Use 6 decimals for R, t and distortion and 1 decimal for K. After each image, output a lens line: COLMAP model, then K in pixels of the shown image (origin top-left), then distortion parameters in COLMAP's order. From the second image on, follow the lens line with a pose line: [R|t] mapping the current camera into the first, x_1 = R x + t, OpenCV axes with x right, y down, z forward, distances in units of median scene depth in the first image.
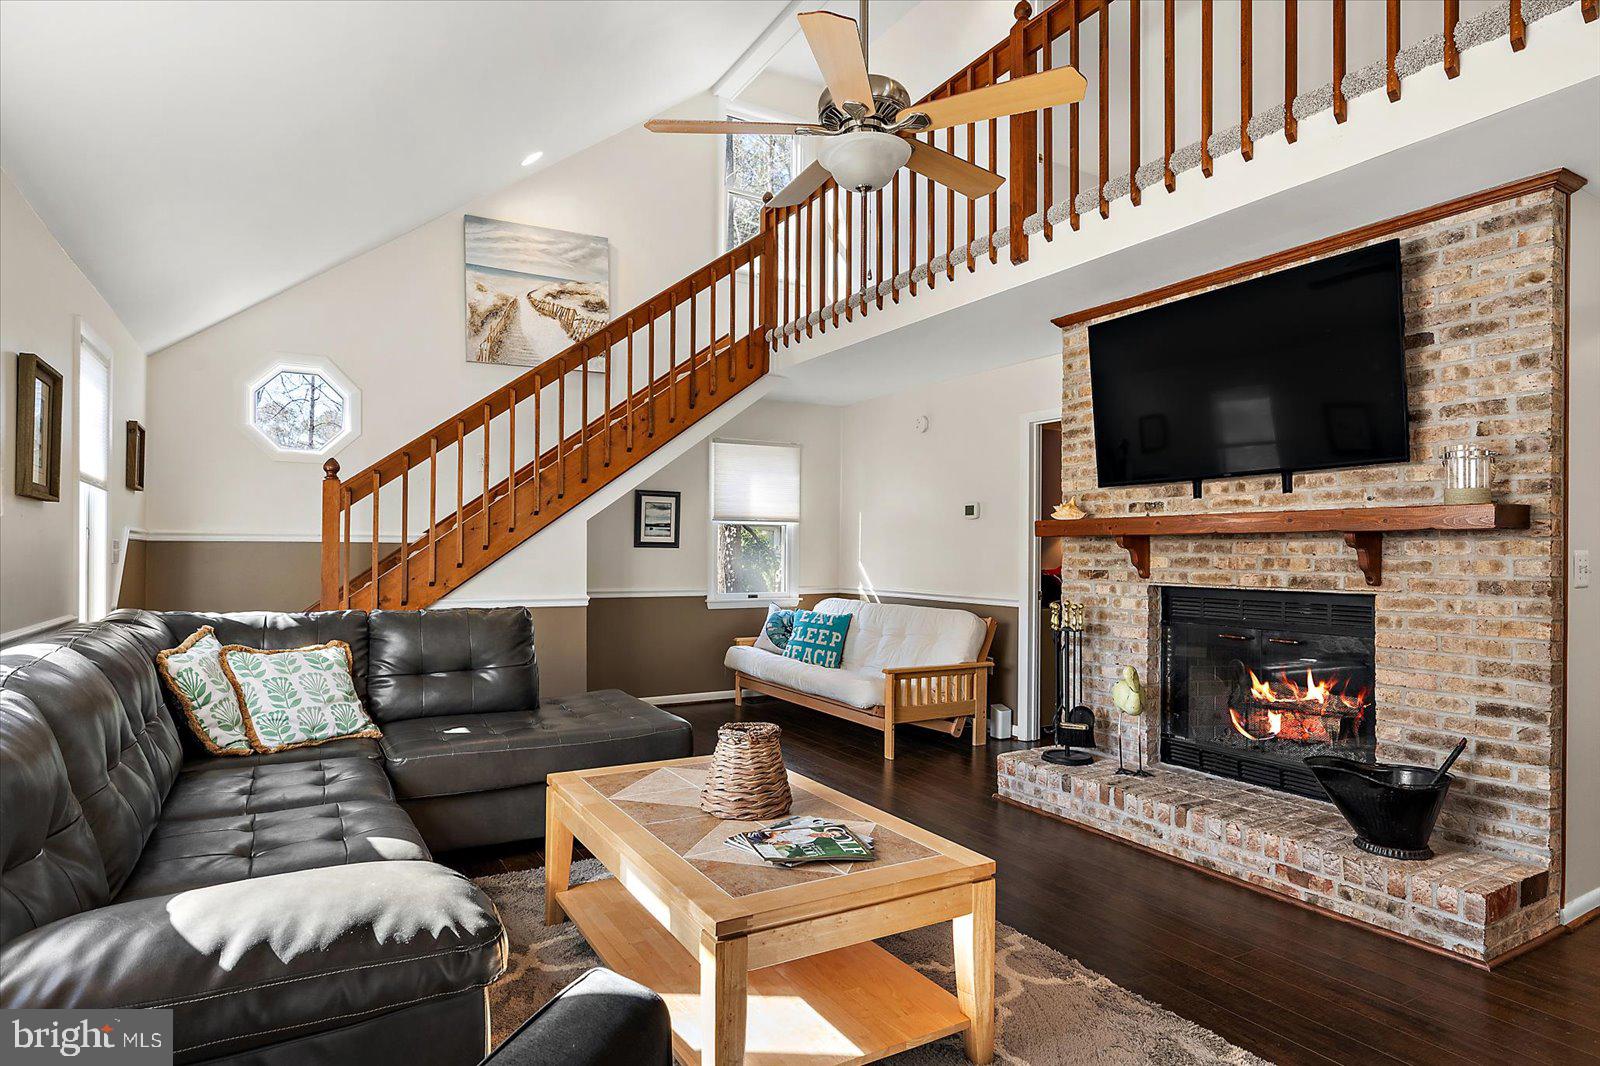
lens RADIAL K [[882.8, 0, 813.3], [0, 882.8, 545.6], [0, 0, 1]] dist [-0.000861, -0.000109]
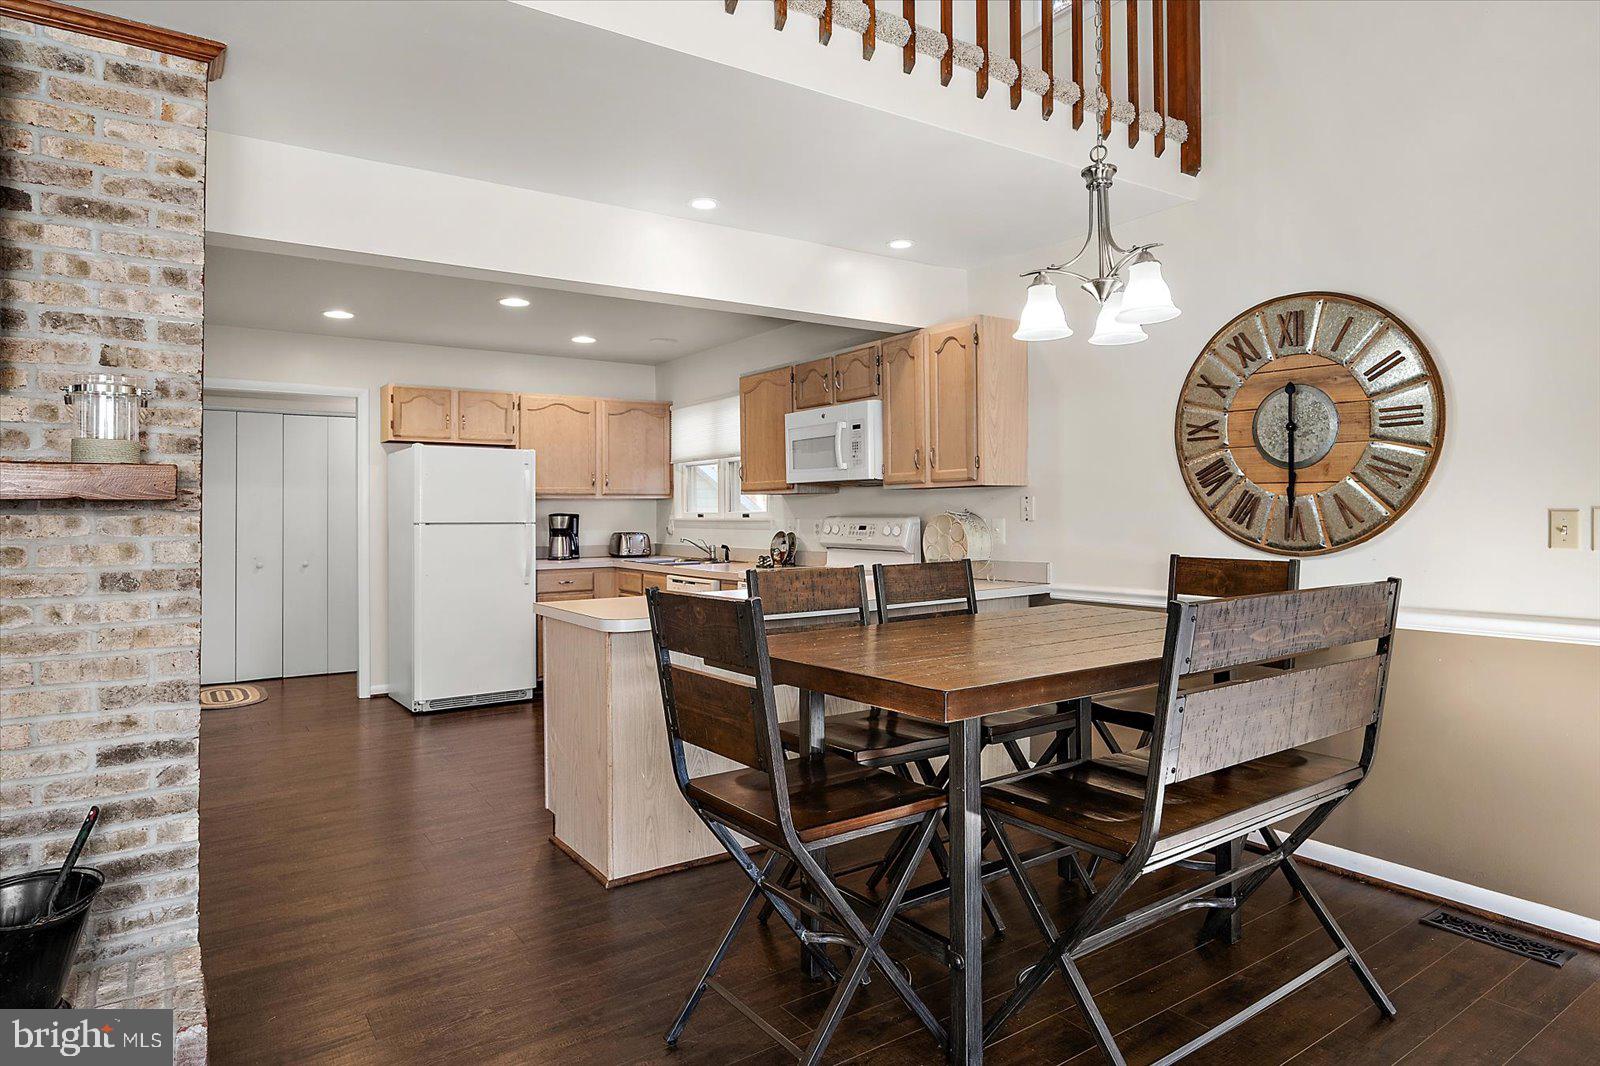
lens RADIAL K [[927.7, 0, 782.9], [0, 927.7, 501.6], [0, 0, 1]] dist [-0.003510, -0.000753]
pose [[-0.058969, 0.009333, 0.998216, -0.004506], [-0.002864, 0.999951, -0.009518, -0.009463], [-0.998256, -0.003420, -0.058940, 0.429966]]
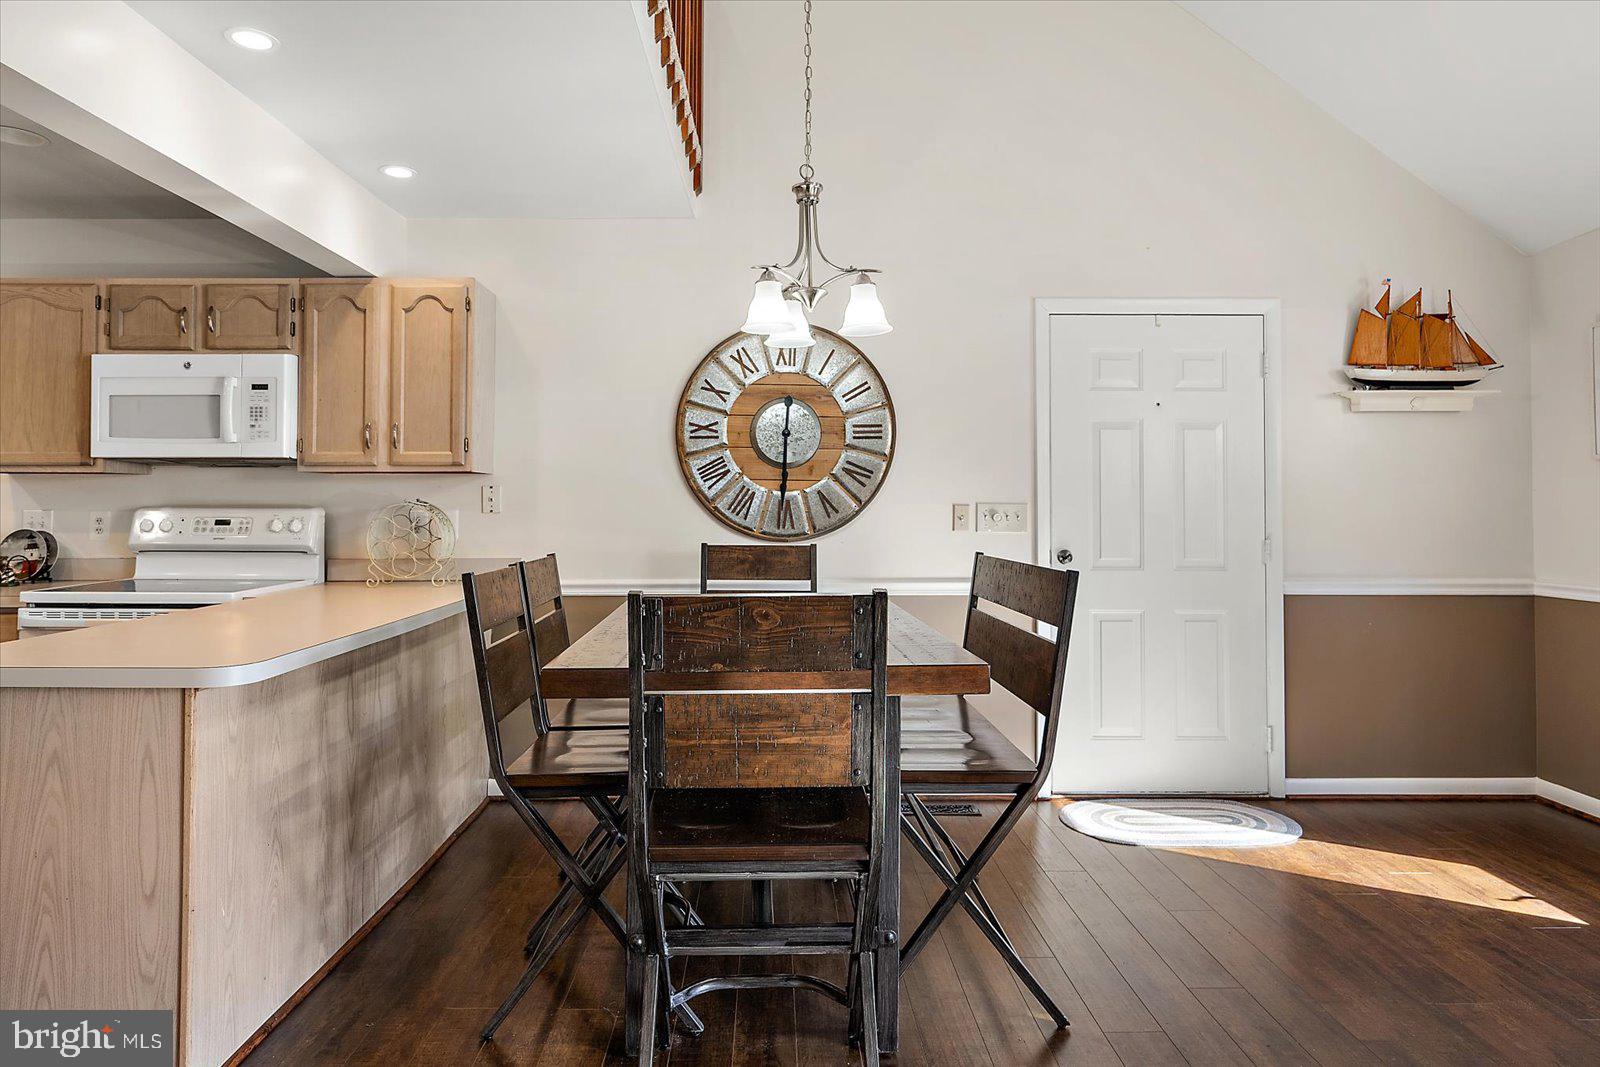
lens RADIAL K [[974.6, 0, 786.1], [0, 974.6, 479.2], [0, 0, 1]] dist [-0.001871, -0.001833]
pose [[-0.862362, 0.010228, 0.506189, 0.306260], [-0.009187, 0.999315, -0.035843, 0.001653], [-0.506209, -0.035560, -0.861677, 0.865131]]
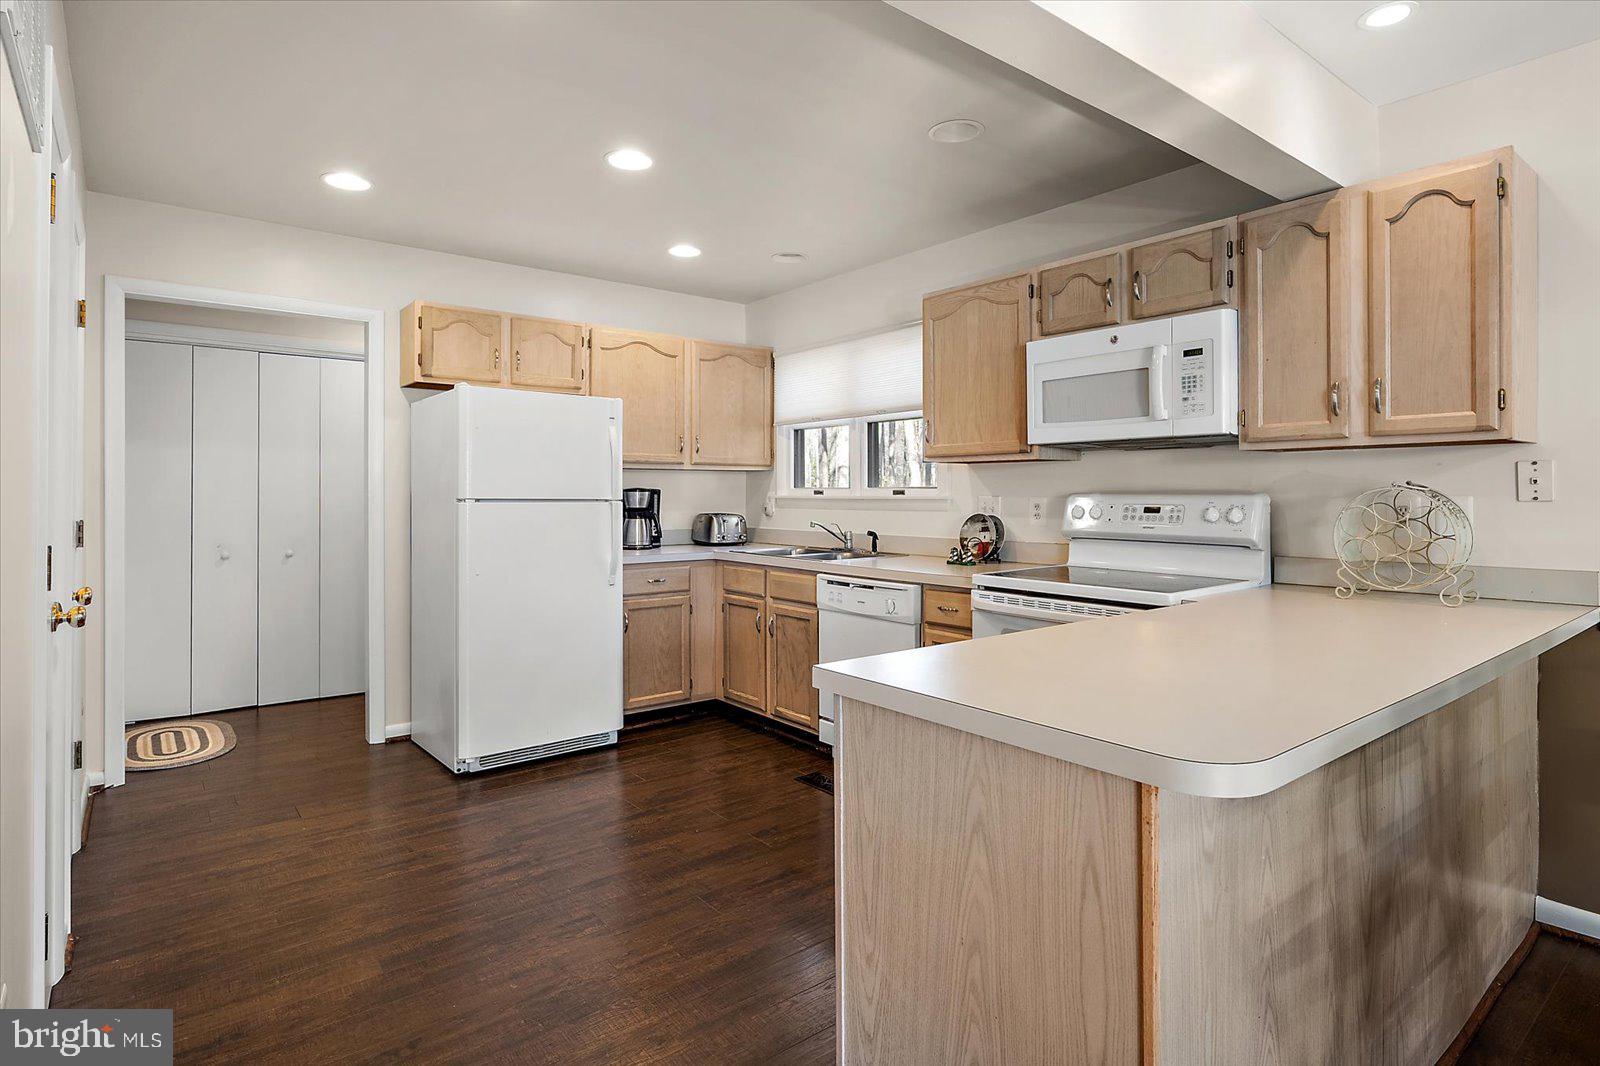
lens RADIAL K [[843.2, 0, 780.4], [0, 843.2, 490.3], [0, 0, 1]] dist [-0.000357, 0.000278]
pose [[-0.121903, 0.000487, 0.992542, 0.605030], [-0.009937, 0.999949, -0.001711, 0.001852], [-0.992492, -0.010071, -0.121892, 0.720044]]
